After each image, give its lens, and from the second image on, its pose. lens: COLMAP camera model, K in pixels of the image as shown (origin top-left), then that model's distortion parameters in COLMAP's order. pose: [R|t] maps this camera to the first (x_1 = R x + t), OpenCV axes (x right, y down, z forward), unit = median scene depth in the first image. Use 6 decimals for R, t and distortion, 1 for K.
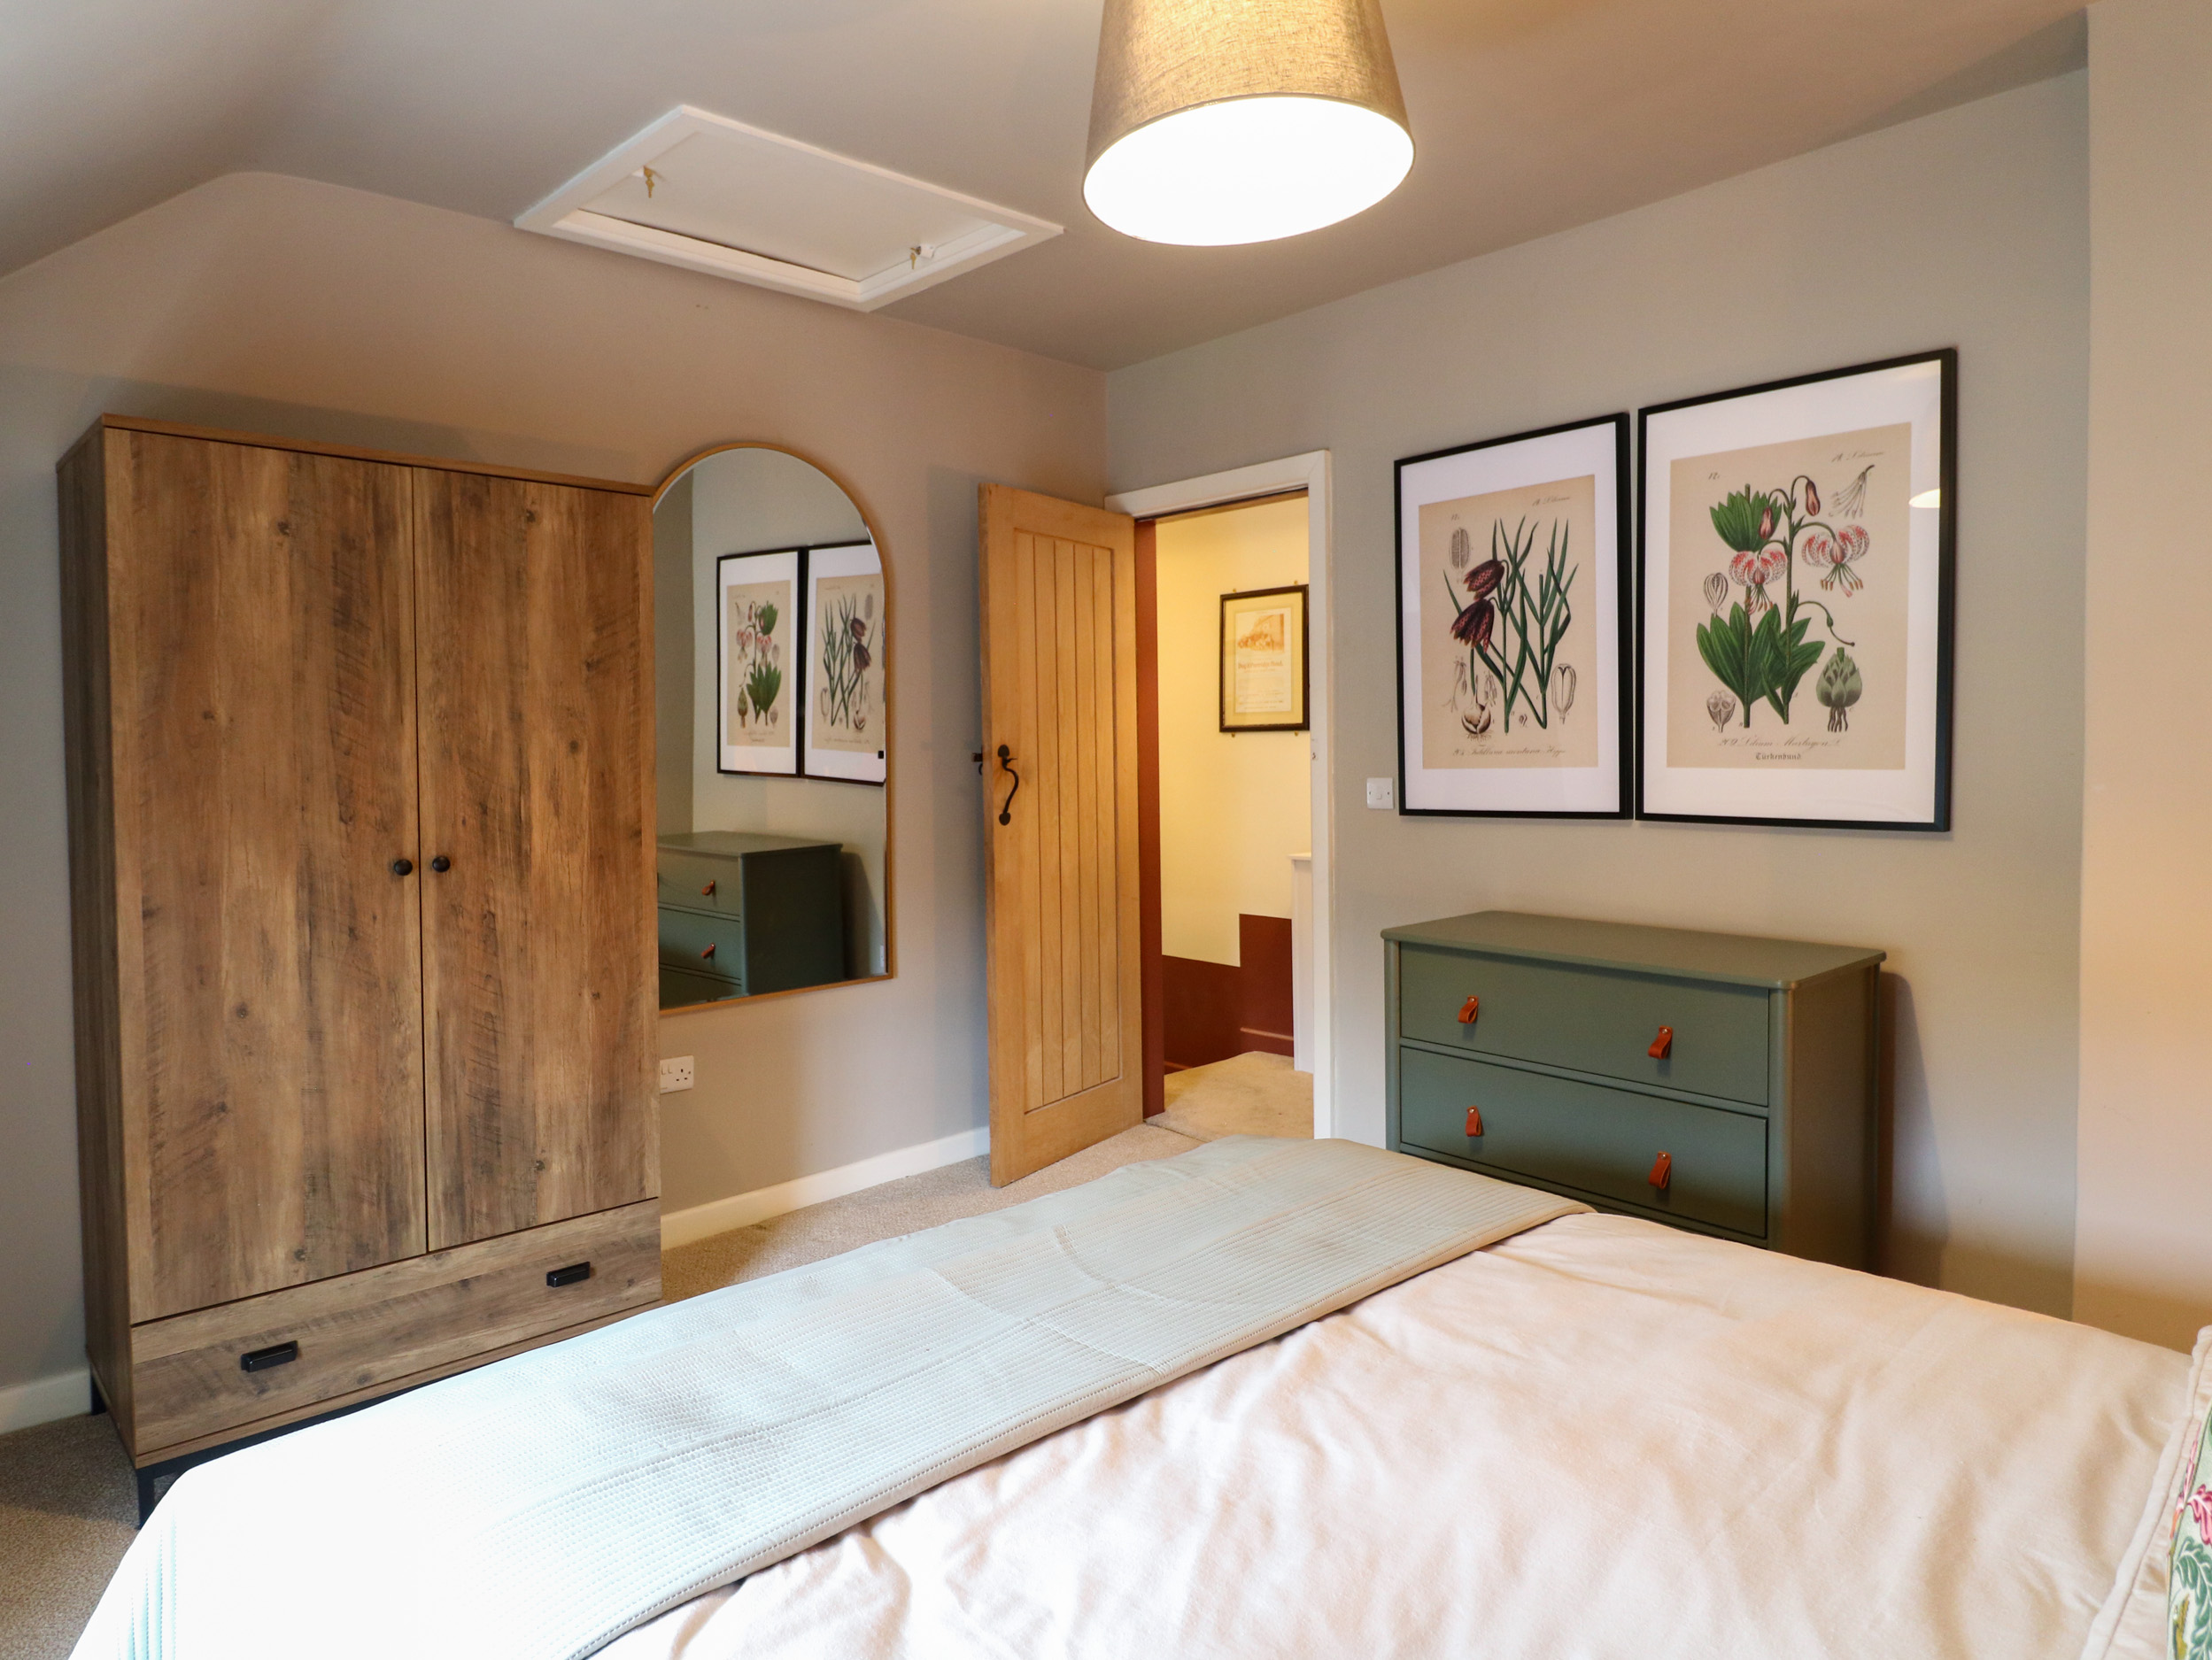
lens RADIAL K [[1413.7, 0, 1111.9], [0, 1413.7, 830.0], [0, 0, 1]] dist [-0.001933, -0.004129]
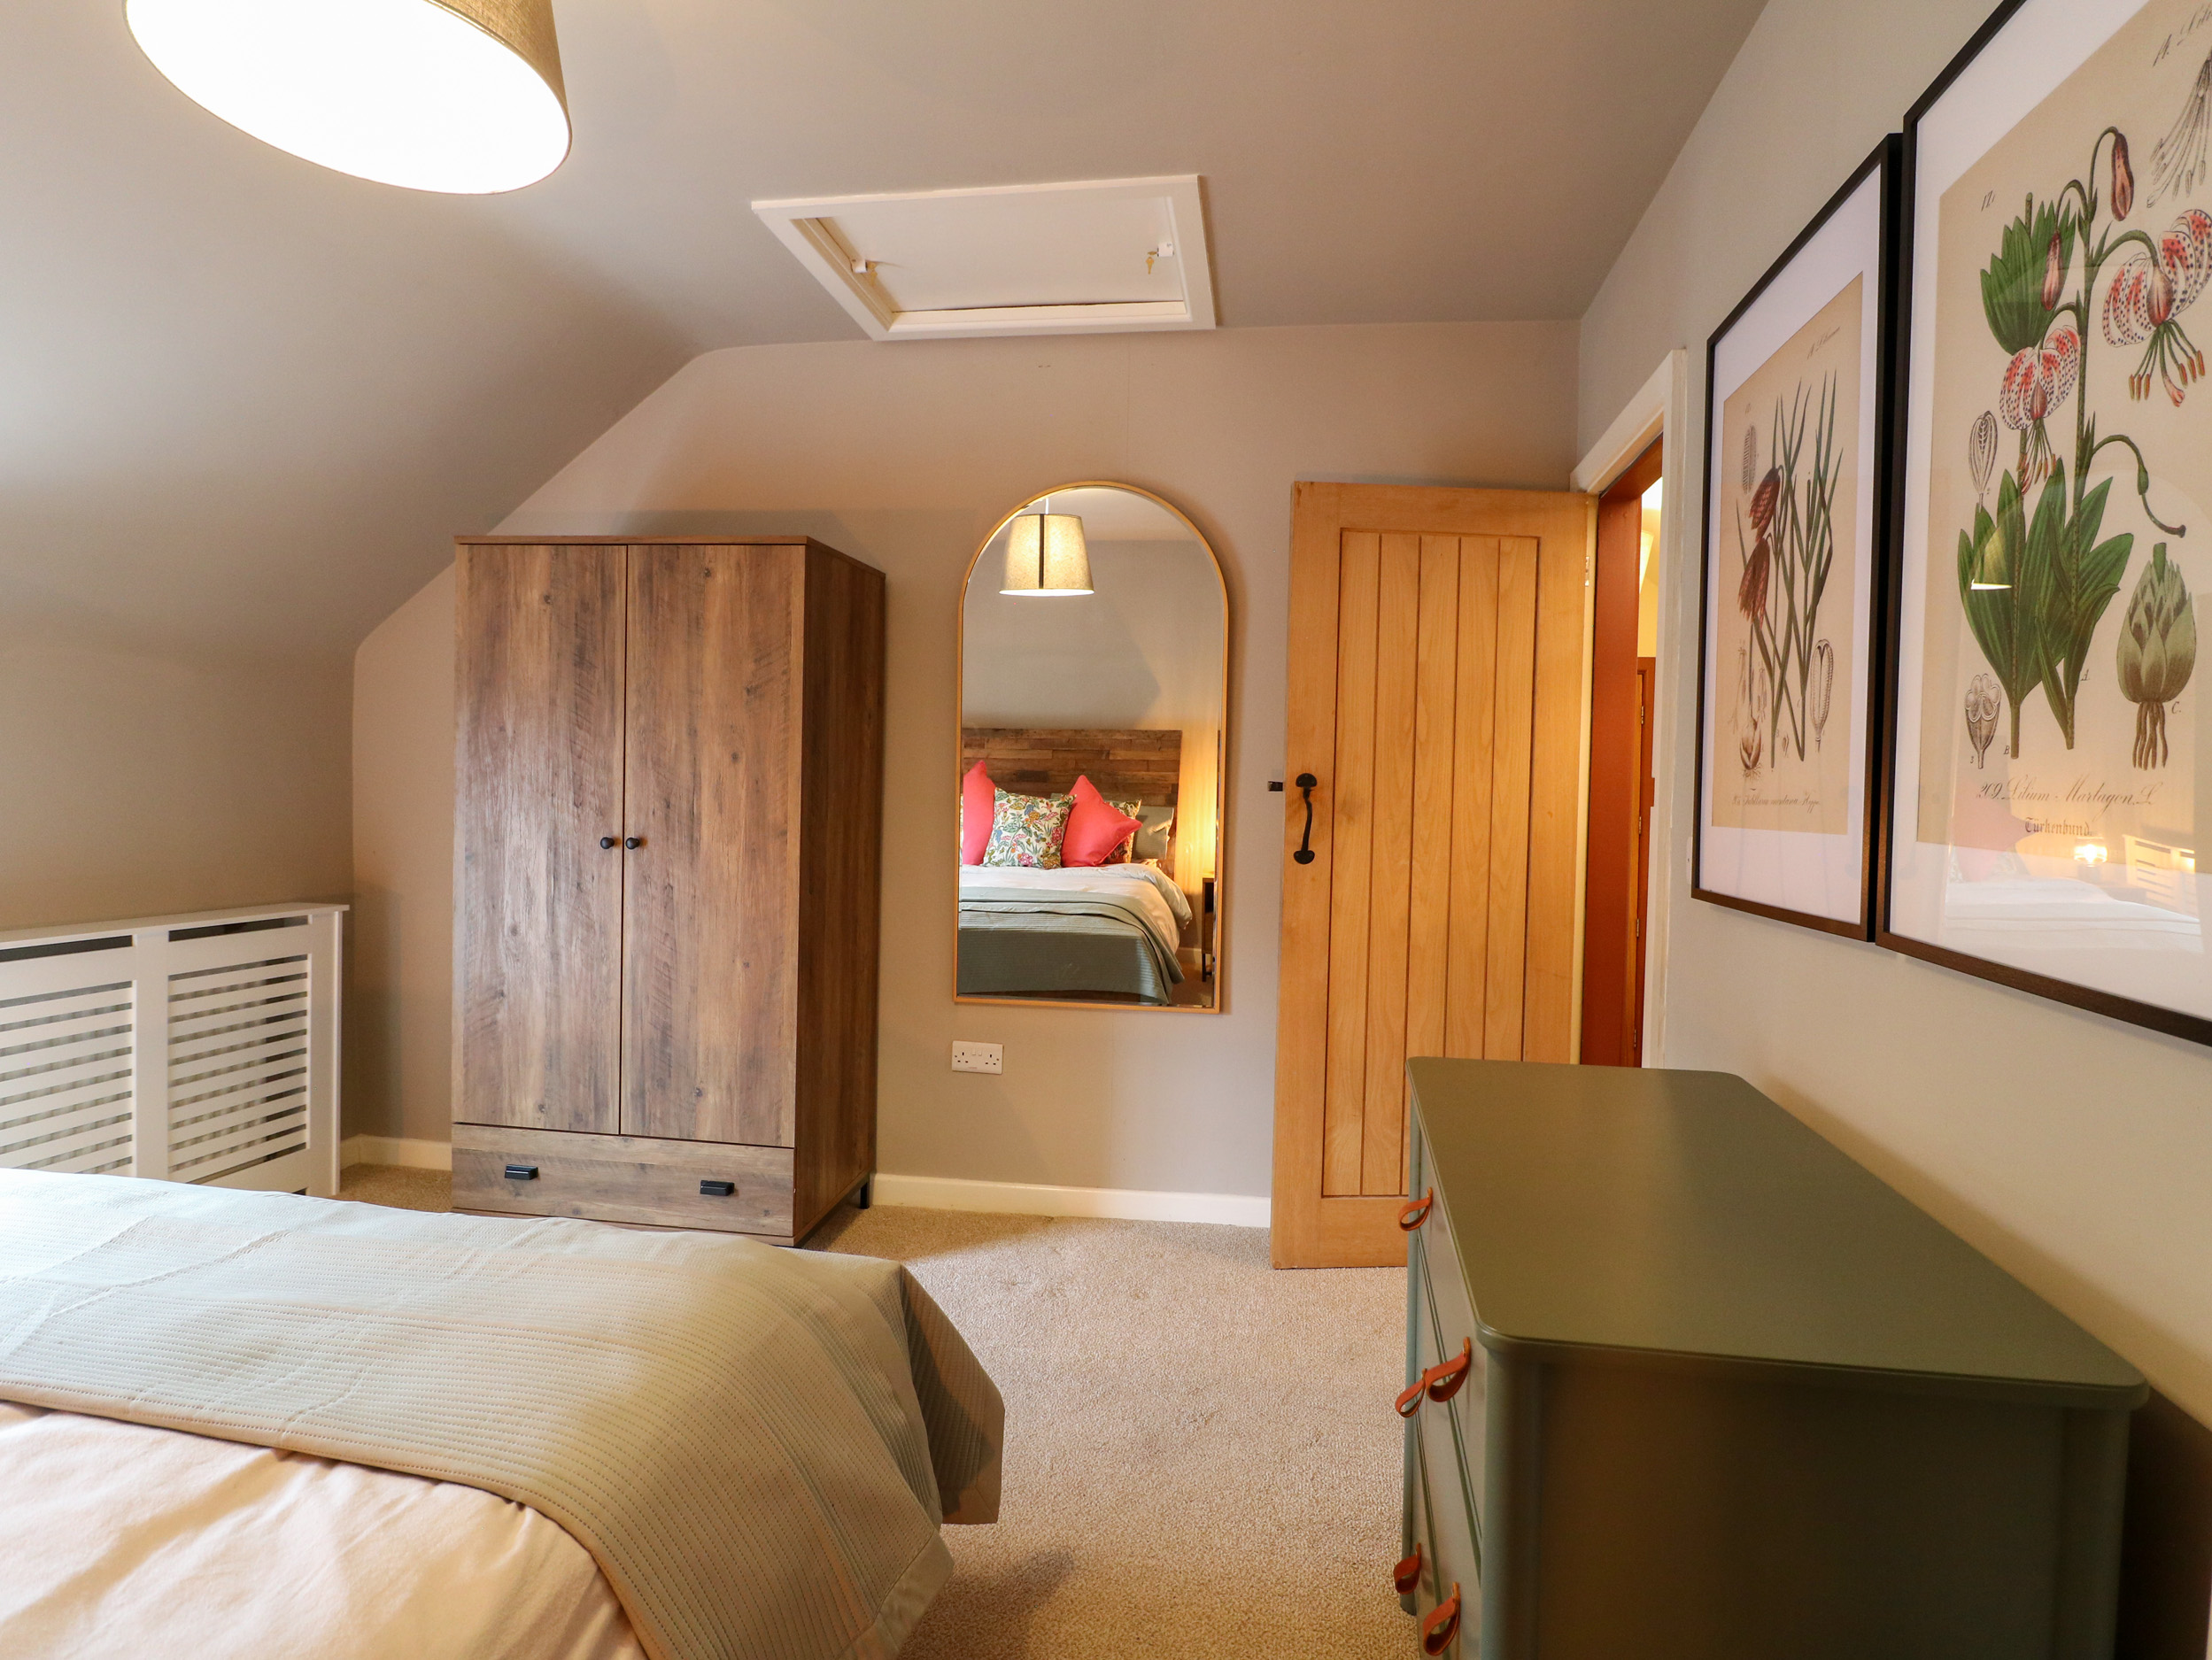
lens RADIAL K [[1212.6, 0, 1109.6], [0, 1212.6, 818.9], [0, 0, 1]] dist [-0.002470, -0.008564]
pose [[0.599666, 0.053042, -0.798491, 0.646277], [-0.078743, 0.996870, 0.007085, -0.038490], [0.796367, 0.058627, 0.601965, 0.625290]]
